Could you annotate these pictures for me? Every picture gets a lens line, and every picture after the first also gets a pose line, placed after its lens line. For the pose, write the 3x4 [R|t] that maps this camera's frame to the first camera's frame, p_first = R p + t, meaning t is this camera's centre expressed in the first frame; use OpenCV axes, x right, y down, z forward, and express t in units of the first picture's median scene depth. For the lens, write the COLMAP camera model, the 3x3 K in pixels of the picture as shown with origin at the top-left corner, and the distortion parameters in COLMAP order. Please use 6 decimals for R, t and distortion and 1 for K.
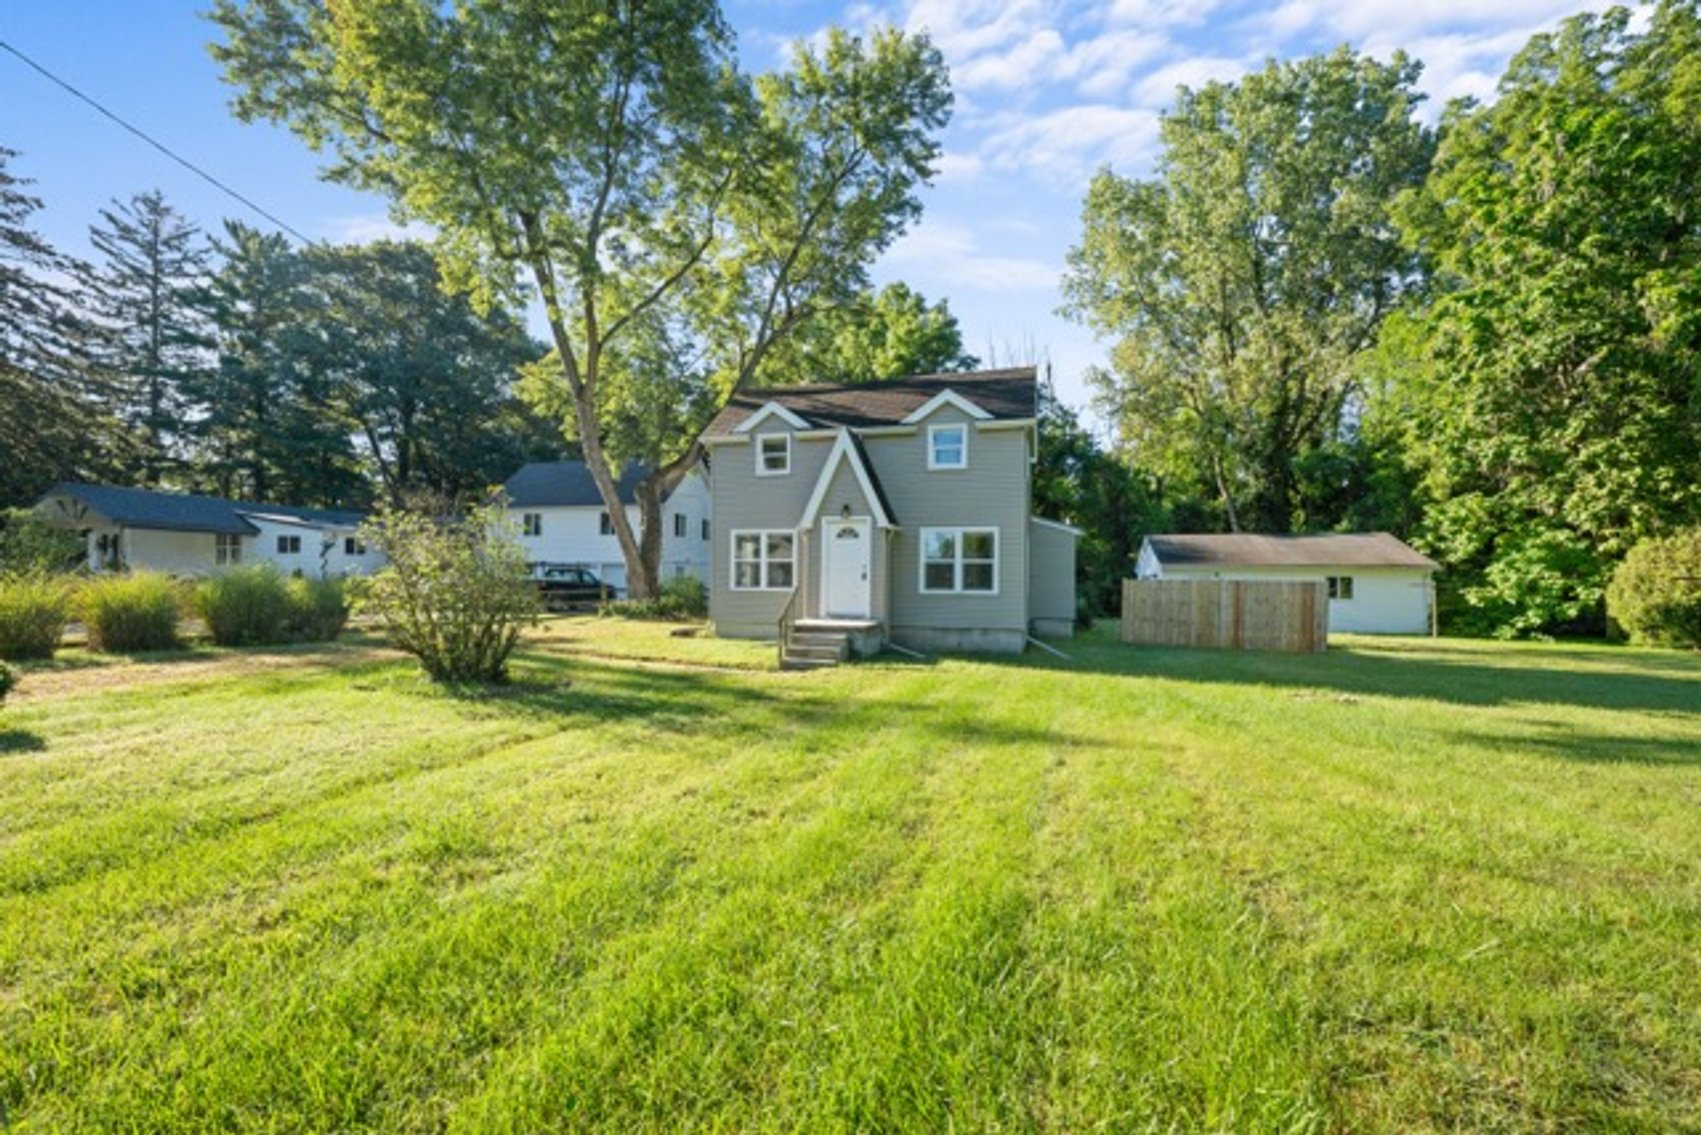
lens RADIAL K [[676.2, 0, 849.2], [0, 676.2, 564.8], [0, 0, 1]] dist [-0.001725, 0.000574]
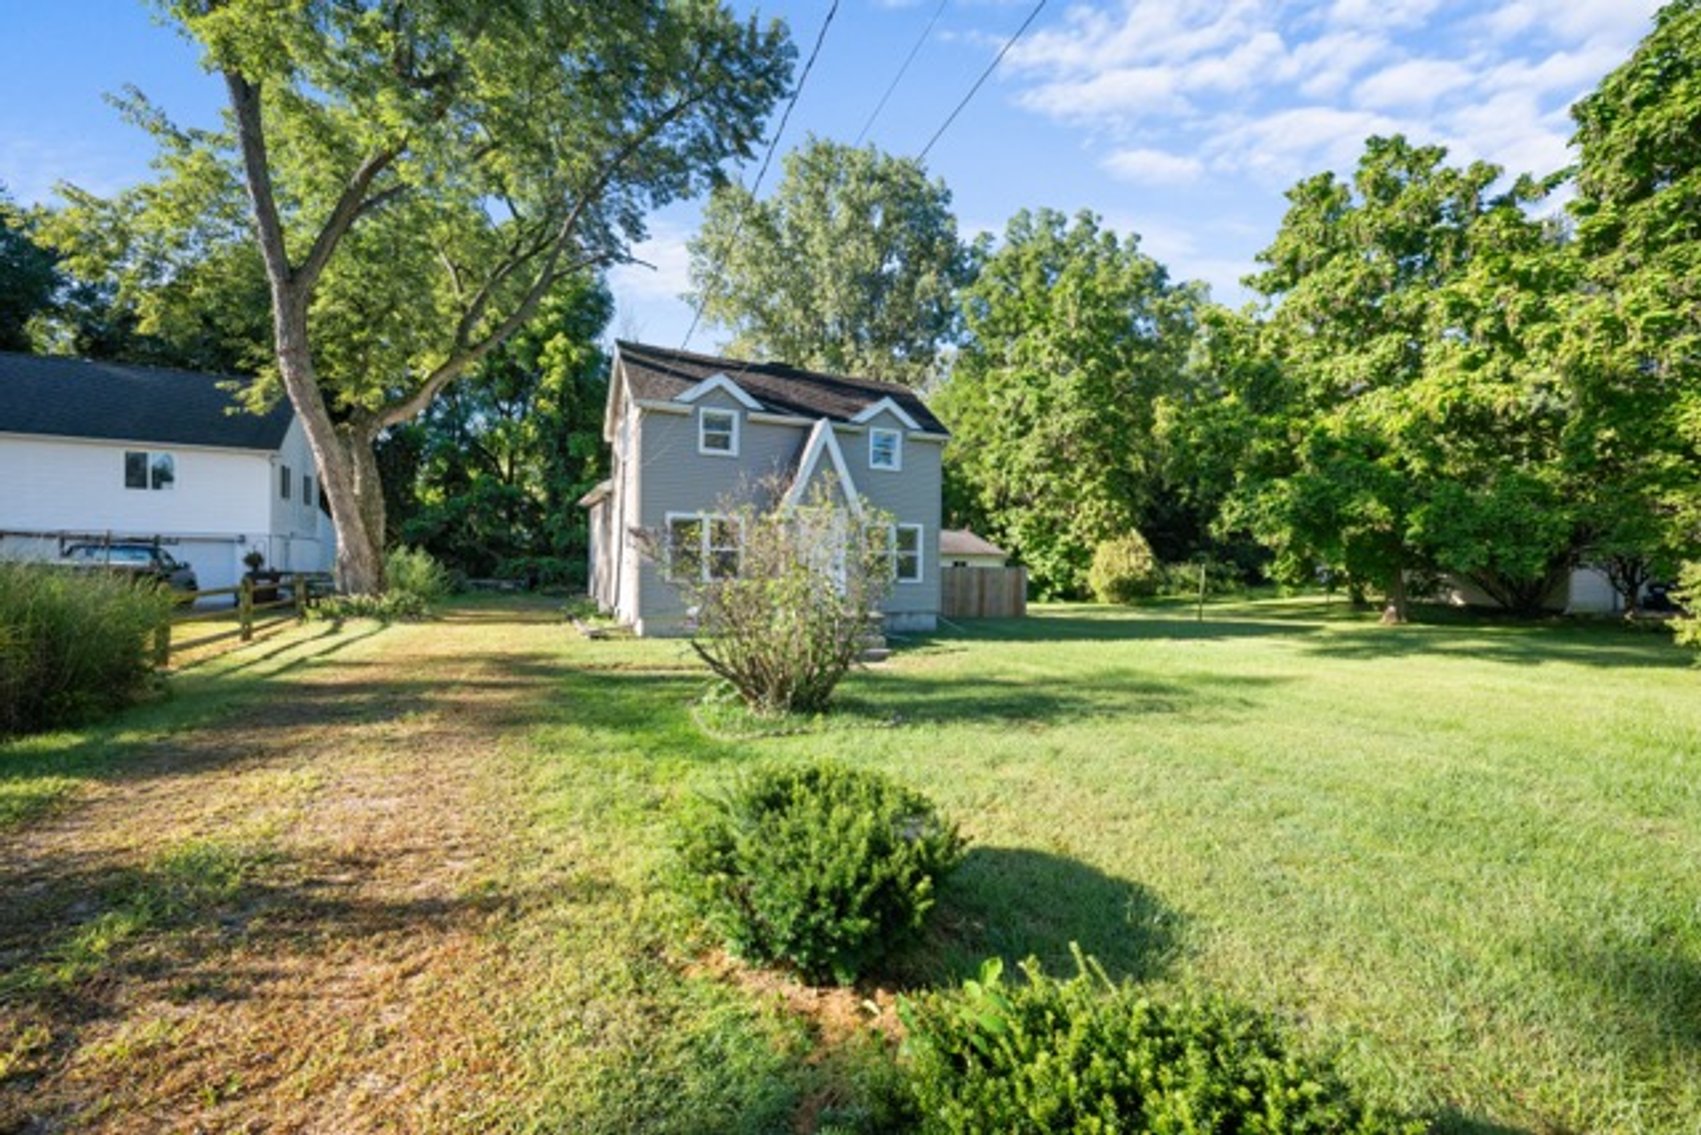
lens RADIAL K [[676.2, 0, 847.5], [0, 676.2, 572.4], [0, 0, 1]] dist [-0.001725, 0.000574]
pose [[0.733962, -0.010019, 0.679117, -0.480737], [-0.020894, 0.999085, 0.037322, -0.009782], [-0.678869, -0.041582, 0.733081, 0.163546]]
